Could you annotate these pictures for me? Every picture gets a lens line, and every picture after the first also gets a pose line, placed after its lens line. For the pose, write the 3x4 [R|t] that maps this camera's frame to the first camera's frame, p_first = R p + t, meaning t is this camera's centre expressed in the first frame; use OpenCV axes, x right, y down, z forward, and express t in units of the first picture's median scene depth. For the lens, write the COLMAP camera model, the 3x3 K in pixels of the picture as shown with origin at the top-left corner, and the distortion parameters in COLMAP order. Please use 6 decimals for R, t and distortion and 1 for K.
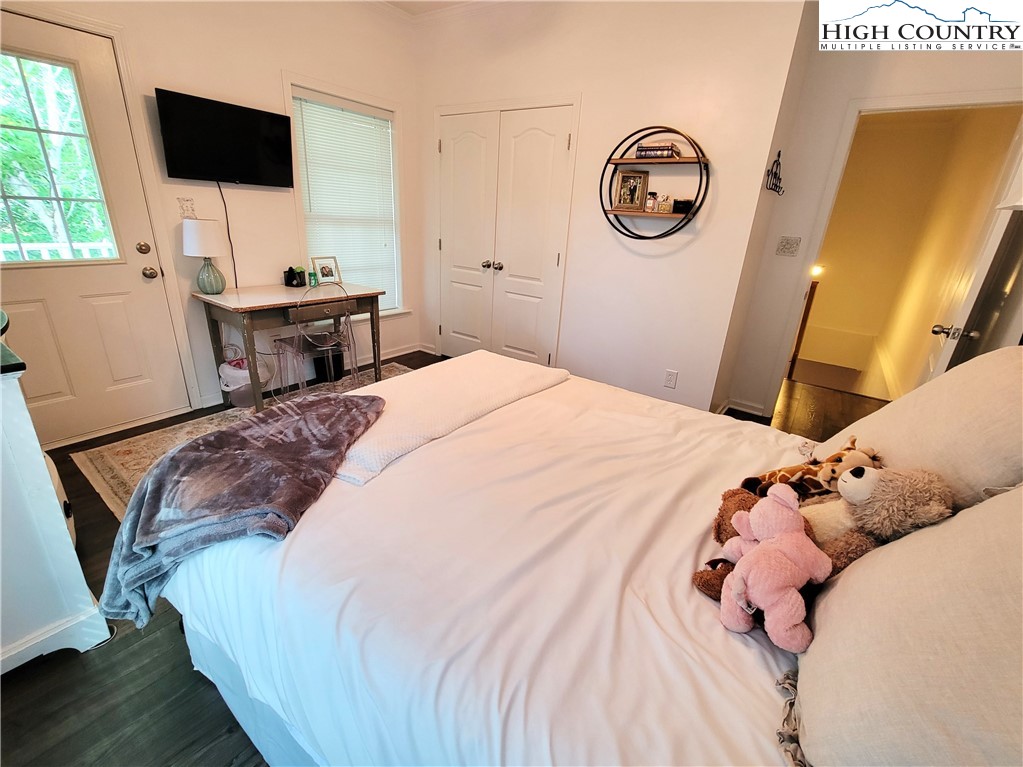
lens RADIAL K [[434.7, 0, 514.0], [0, 434.7, 379.1], [0, 0, 1]] dist [-0.000495, -0.000570]
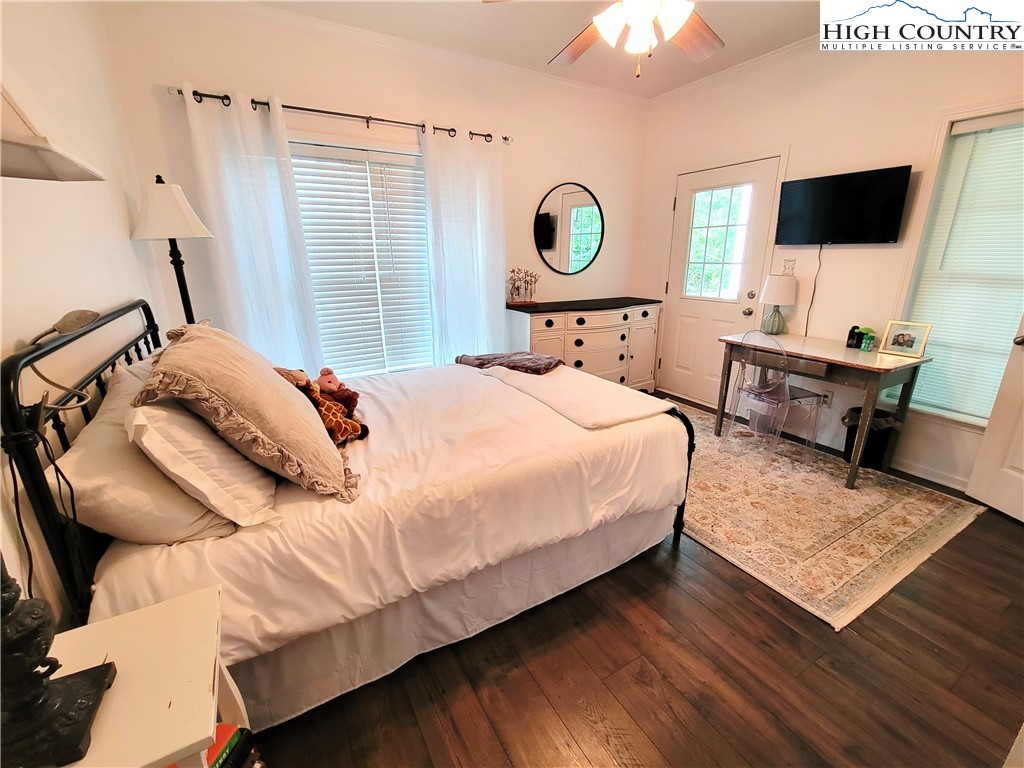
lens RADIAL K [[435.1, 0, 514.5], [0, 435.1, 379.6], [0, 0, 1]] dist [-0.000495, -0.000570]
pose [[-0.401769, 0.195340, -0.894664, 0.734409], [-0.349891, 0.870111, 0.347106, -0.262824], [0.846261, 0.452491, -0.281236, 0.809841]]
